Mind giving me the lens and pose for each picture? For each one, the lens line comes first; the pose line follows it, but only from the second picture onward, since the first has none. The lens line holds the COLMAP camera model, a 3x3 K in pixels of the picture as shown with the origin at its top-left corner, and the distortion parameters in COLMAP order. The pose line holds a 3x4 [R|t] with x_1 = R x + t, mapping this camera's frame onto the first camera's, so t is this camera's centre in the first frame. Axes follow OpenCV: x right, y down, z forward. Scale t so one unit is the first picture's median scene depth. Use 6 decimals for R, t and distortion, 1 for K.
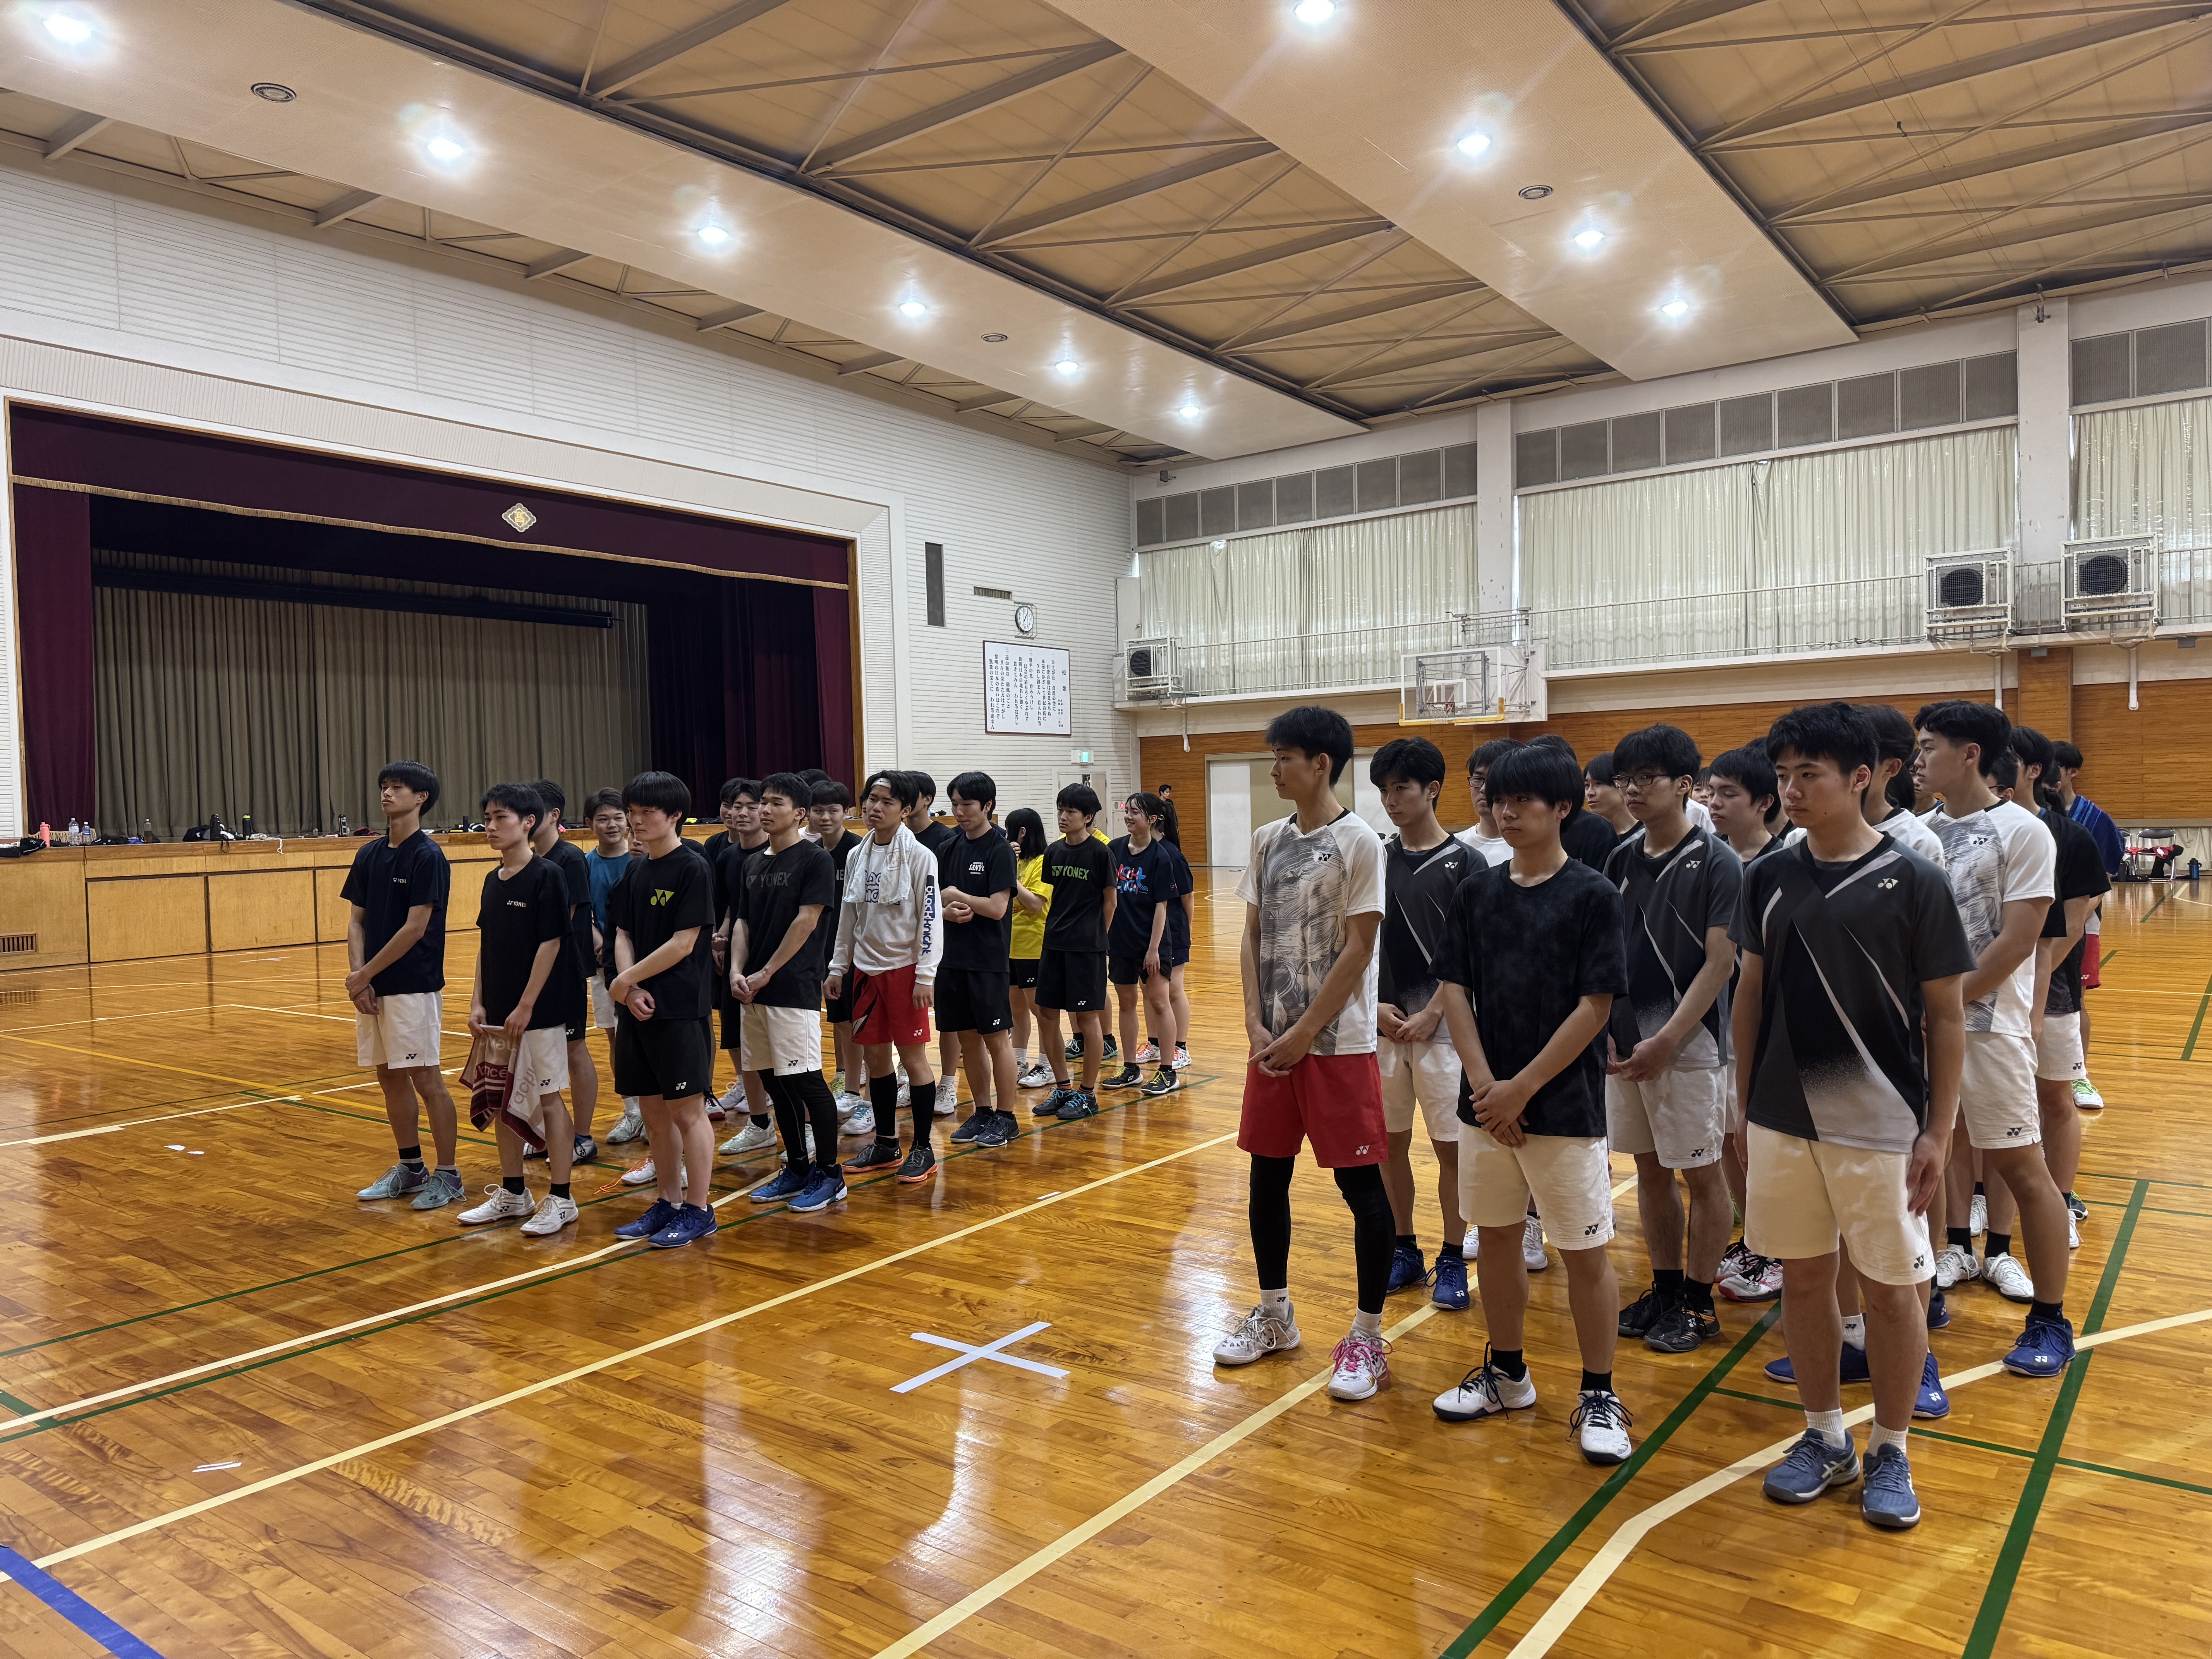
lens RADIAL K [[1575.4, 0, 1131.7], [0, 1575.4, 848.7], [0, 0, 1]] dist [0.059279, -0.065822]
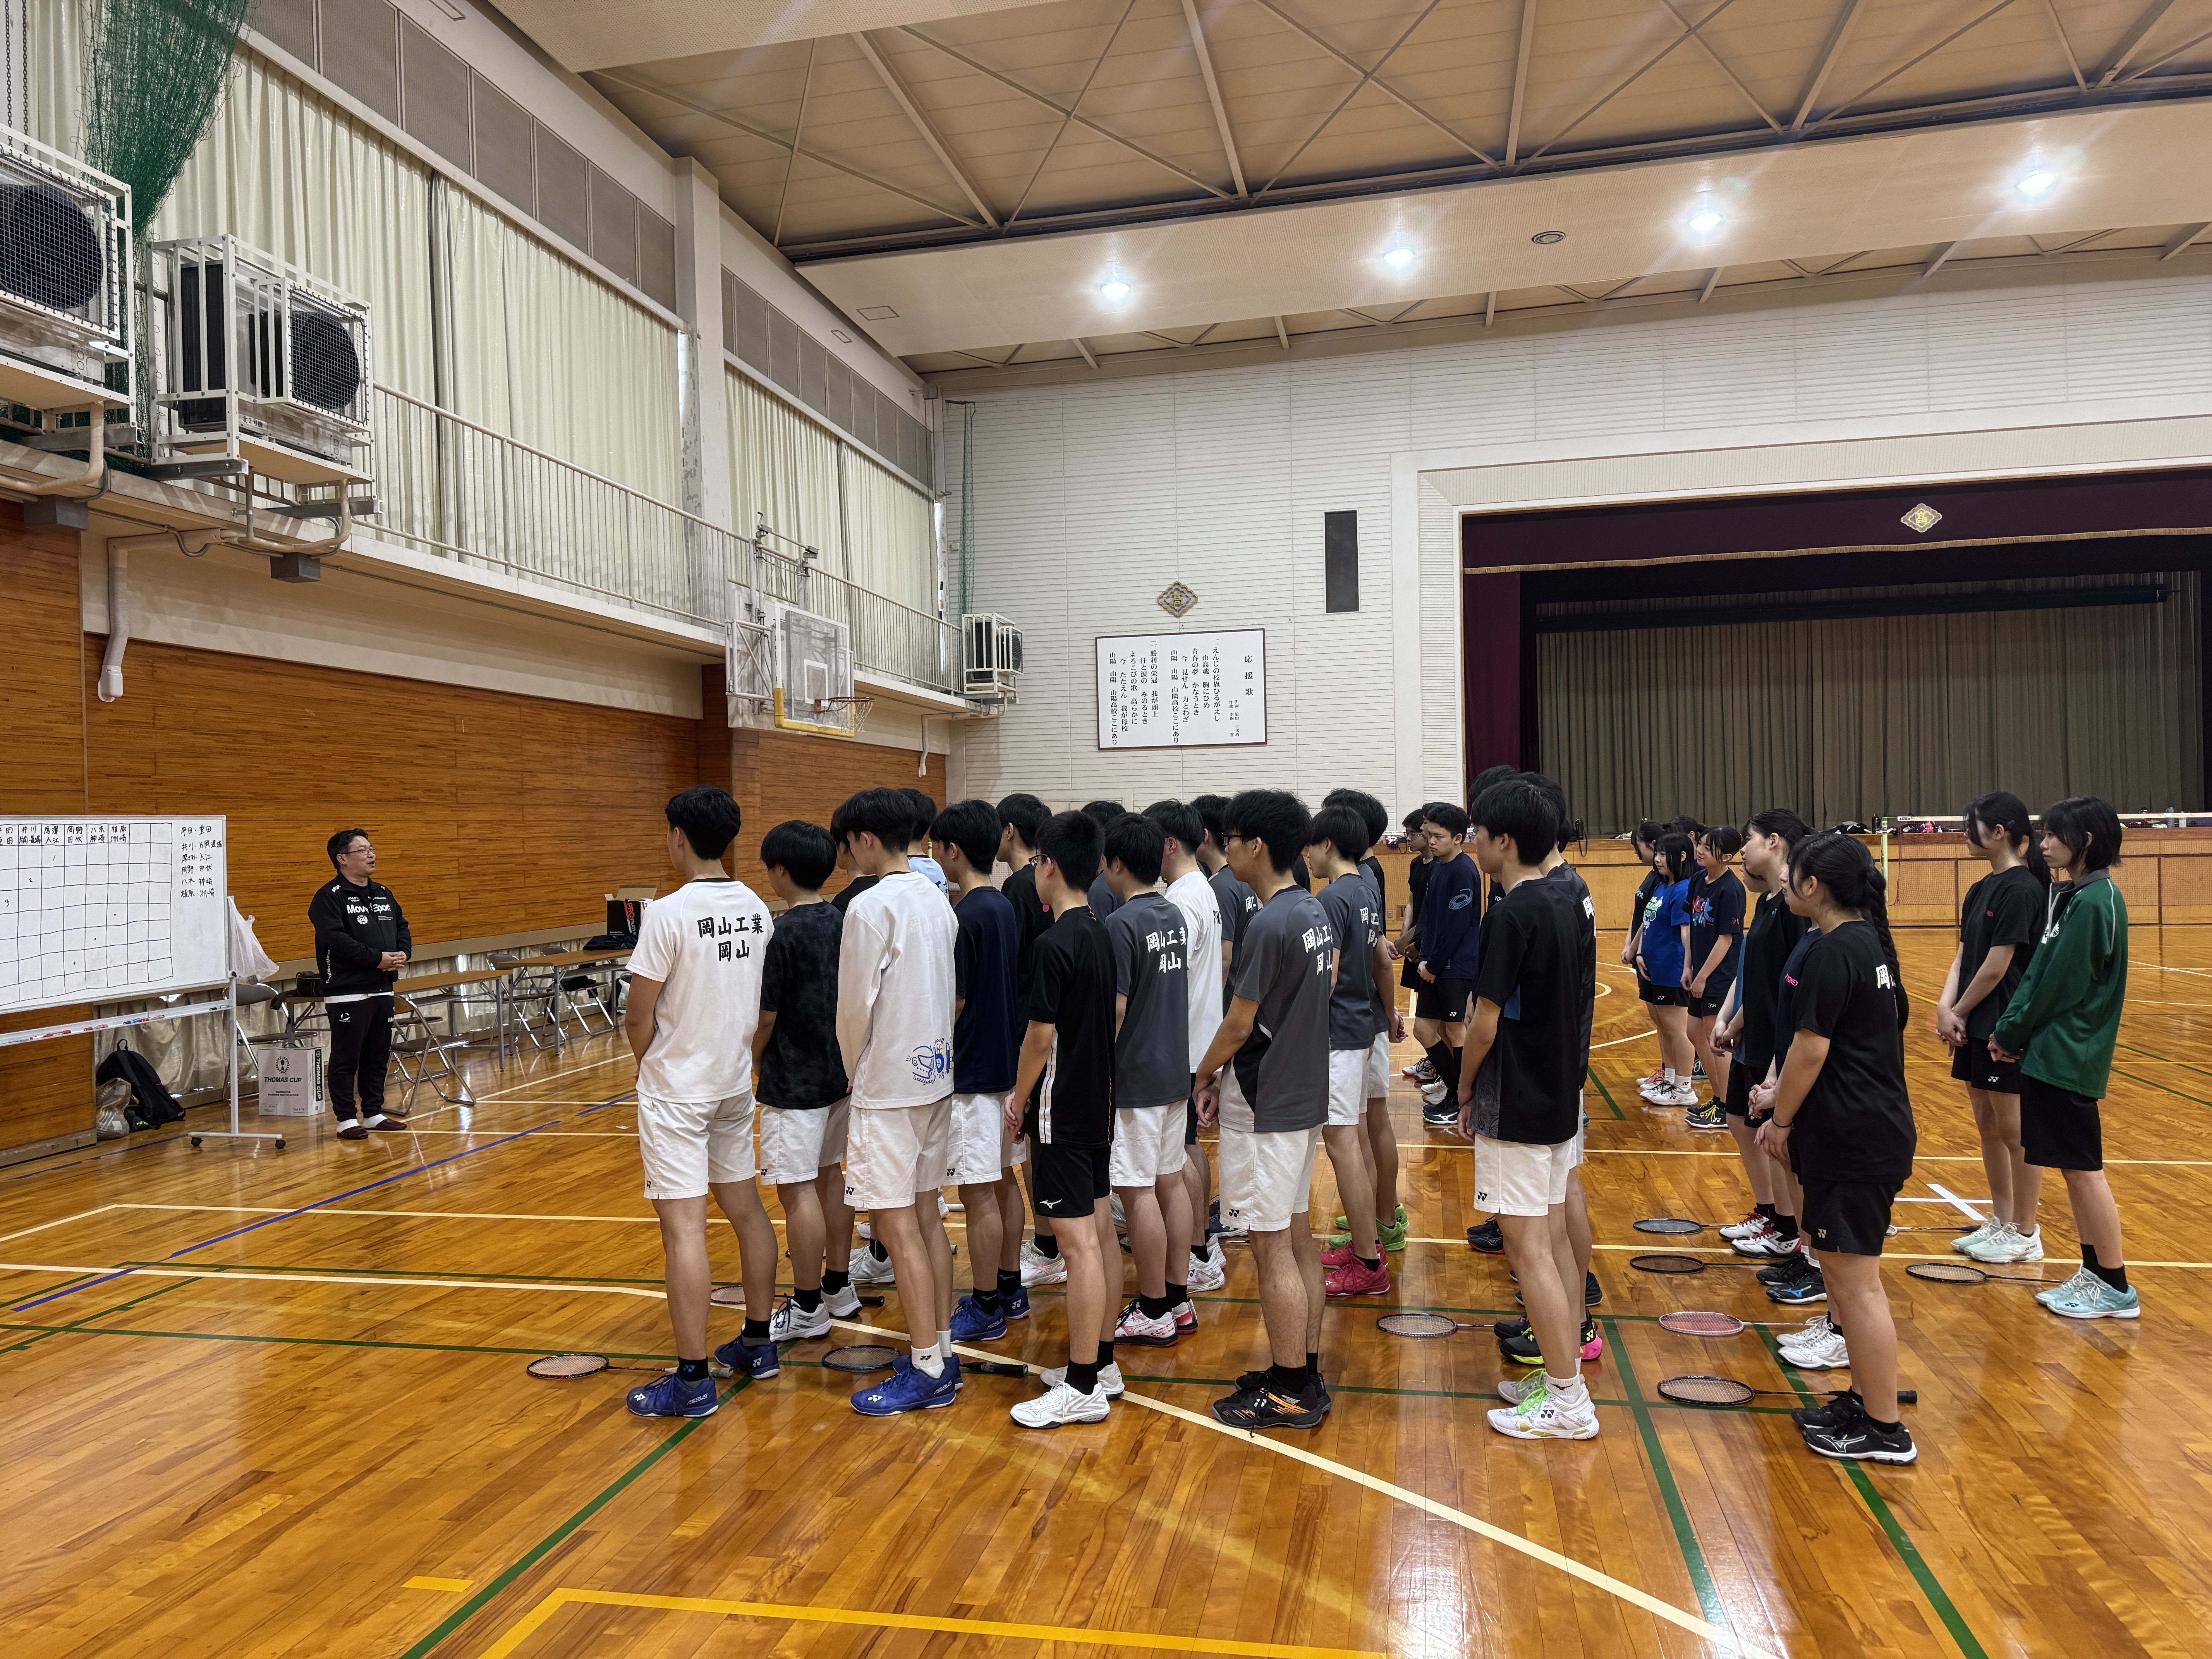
lens RADIAL K [[1564.2, 0, 1106.0], [0, 1564.2, 829.5], [0, 0, 1]] dist [0.119095, -0.195266]
pose [[0.420133, 0.012521, -0.907376, 0.283968], [-0.013772, 0.999878, 0.007421, -0.012803], [0.907358, 0.009379, 0.420254, 0.115507]]
